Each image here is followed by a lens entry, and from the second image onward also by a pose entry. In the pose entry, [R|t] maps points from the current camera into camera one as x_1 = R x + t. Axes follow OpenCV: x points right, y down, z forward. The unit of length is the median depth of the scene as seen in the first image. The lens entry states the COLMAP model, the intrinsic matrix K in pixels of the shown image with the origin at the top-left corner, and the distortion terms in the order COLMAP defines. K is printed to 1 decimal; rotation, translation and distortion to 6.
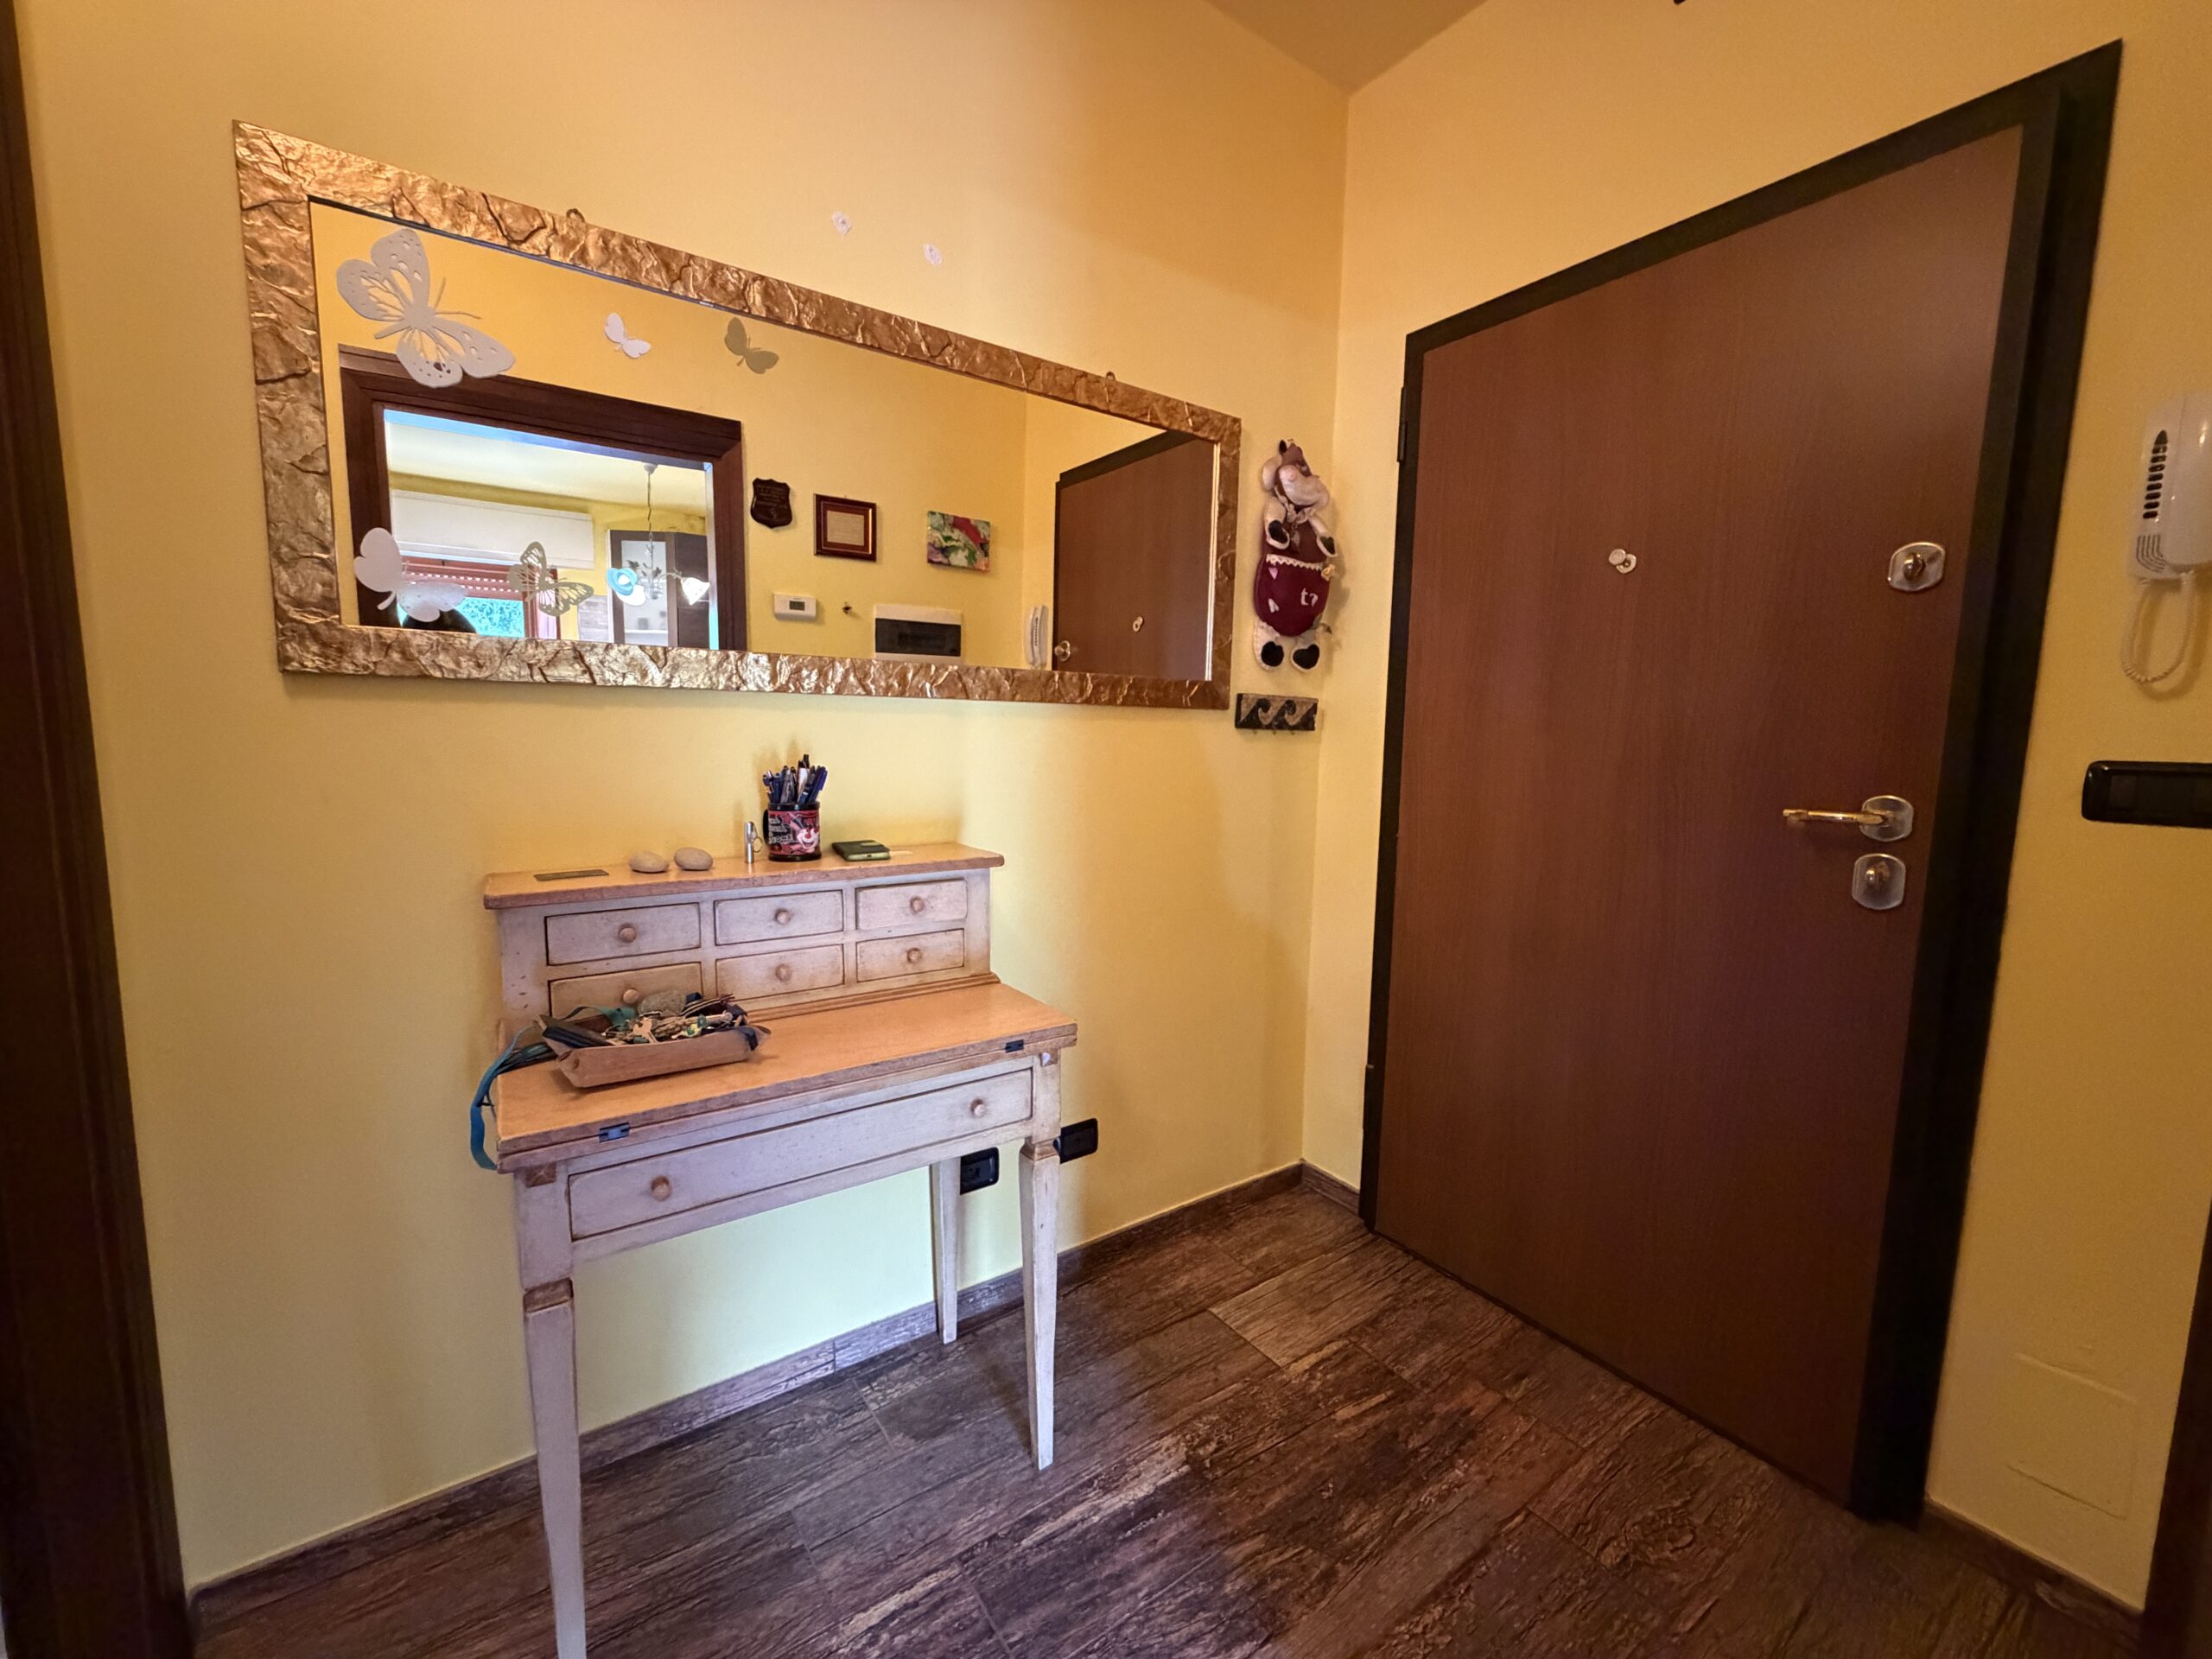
lens RADIAL K [[882.7, 0, 1101.8], [0, 882.7, 831.0], [0, 0, 1]] dist [-0.000146, -0.000239]
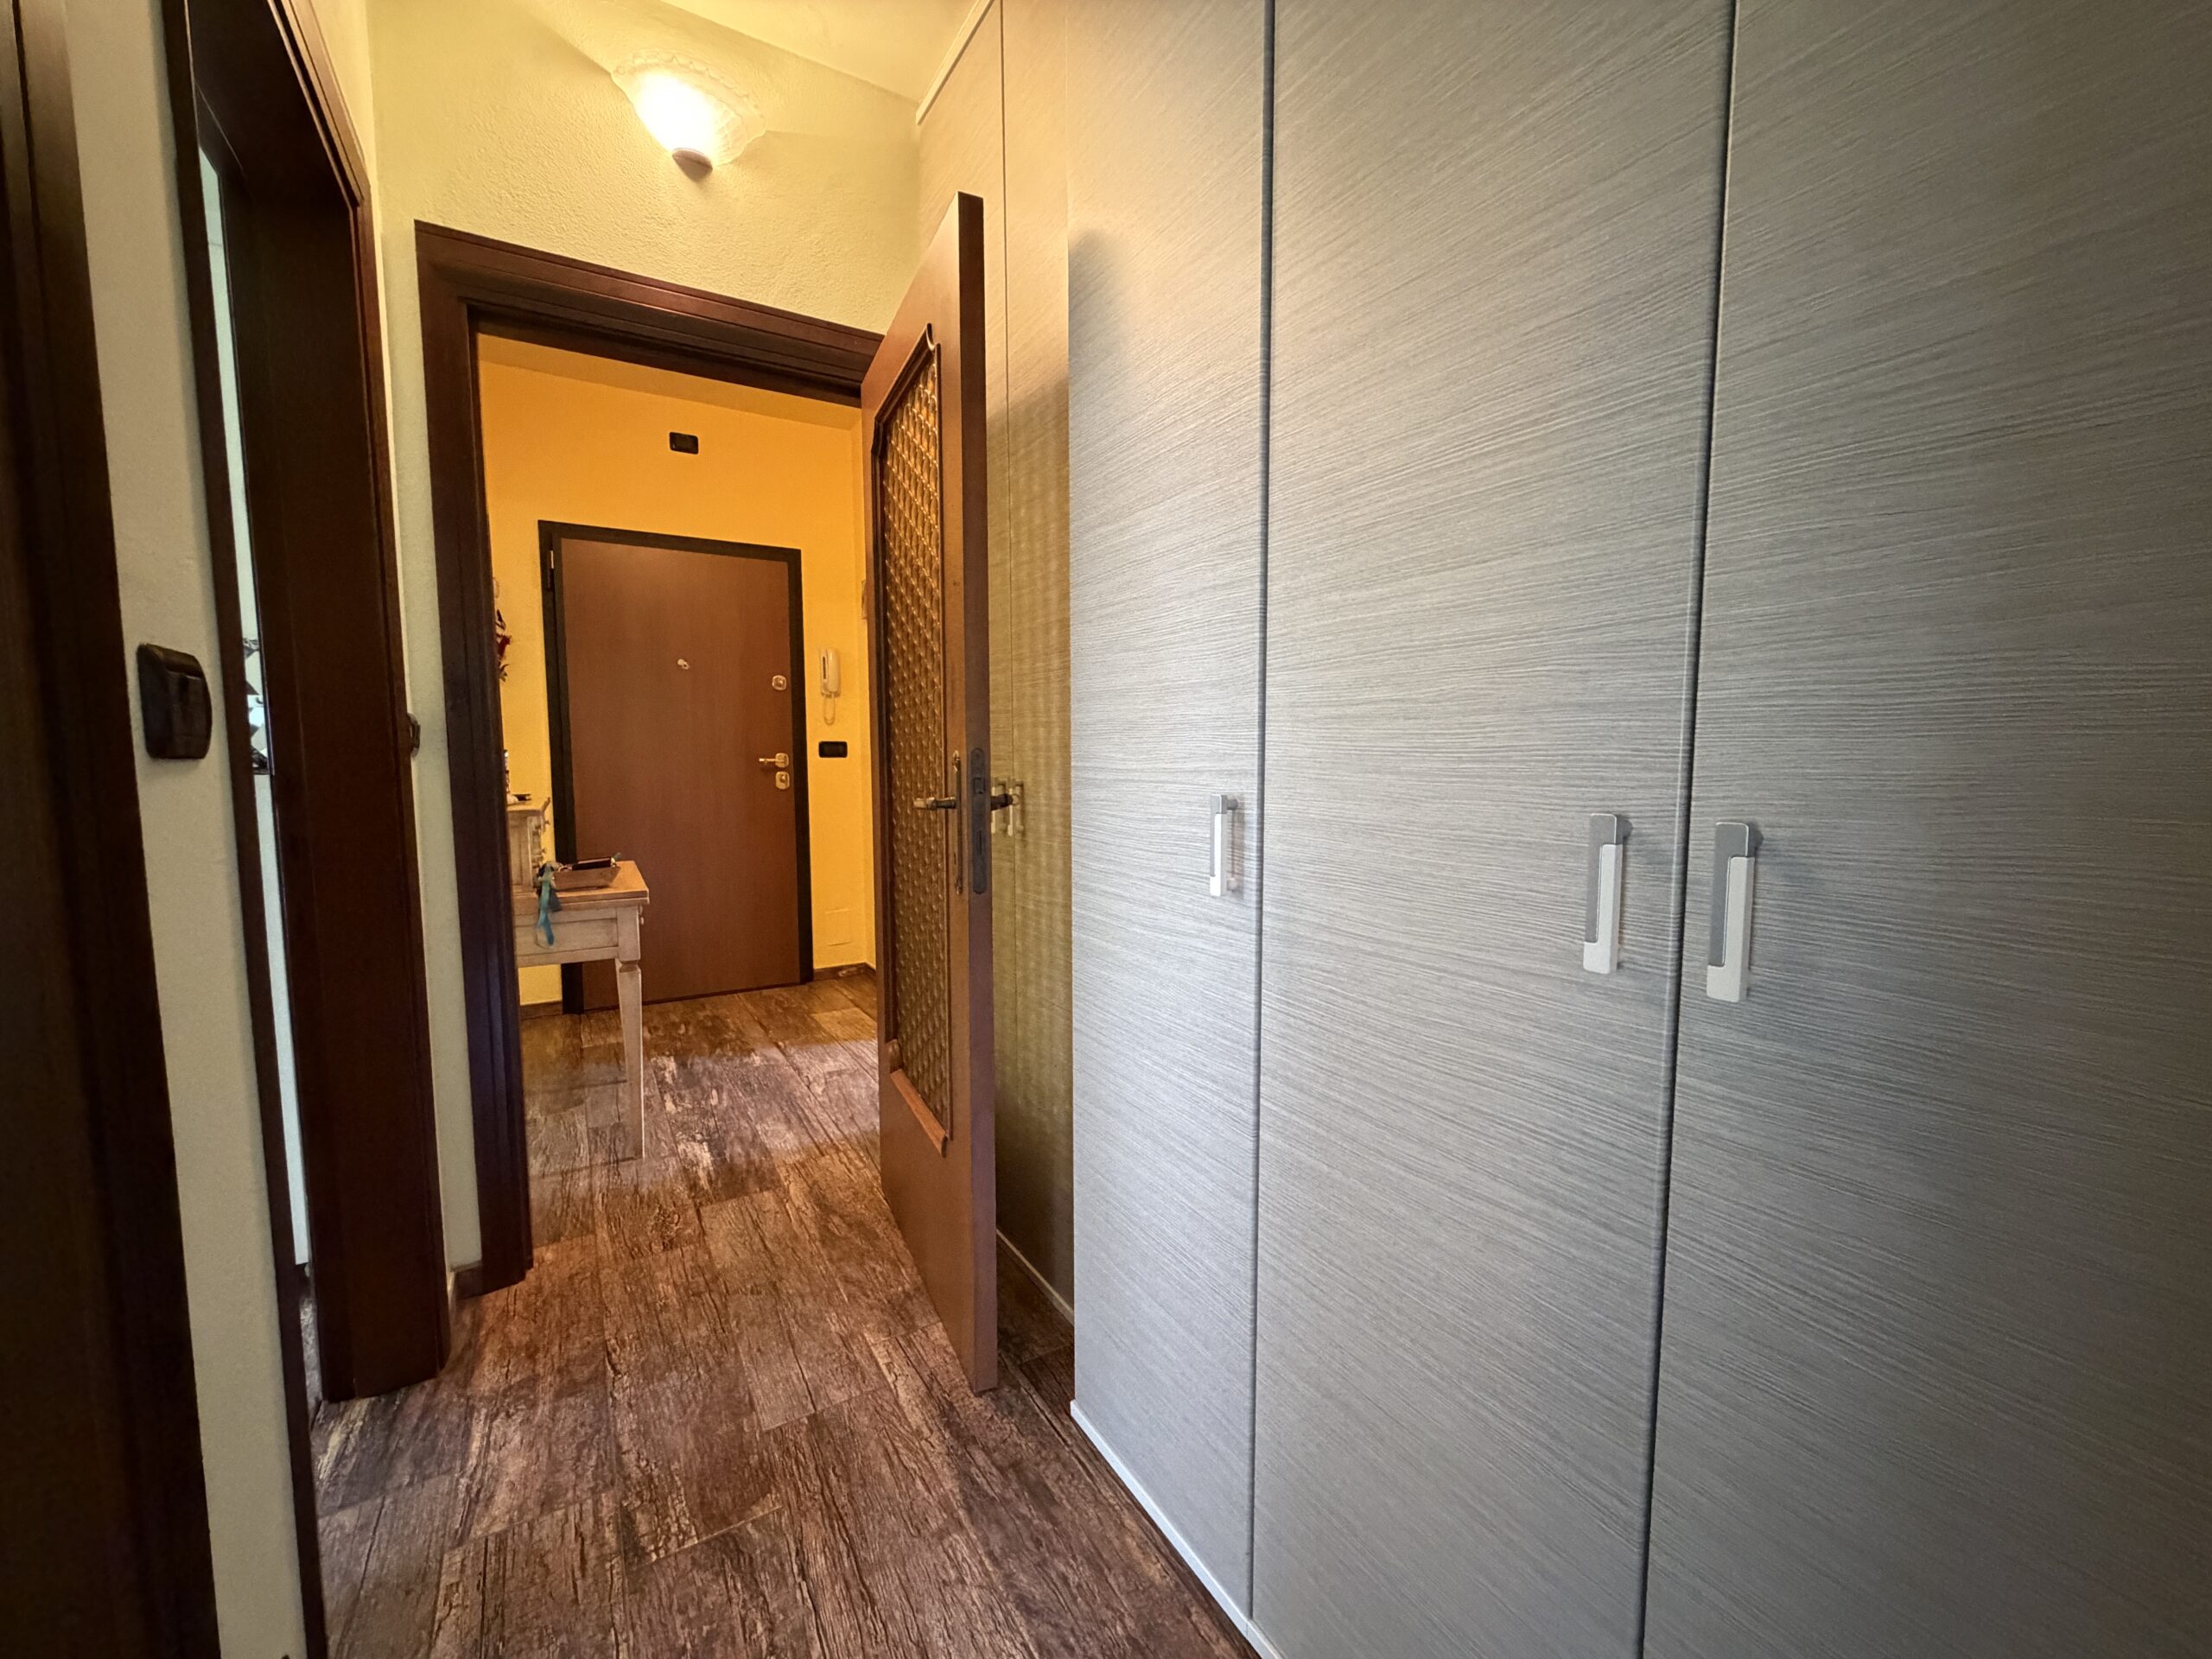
lens RADIAL K [[882.7, 0, 1105.6], [0, 882.7, 830.4], [0, 0, 1]] dist [-0.000146, -0.000239]
pose [[0.057552, -0.100619, 0.993259, -2.168515], [0.119703, 0.988426, 0.093194, 0.077158], [-0.991140, 0.113532, 0.068930, -0.344338]]
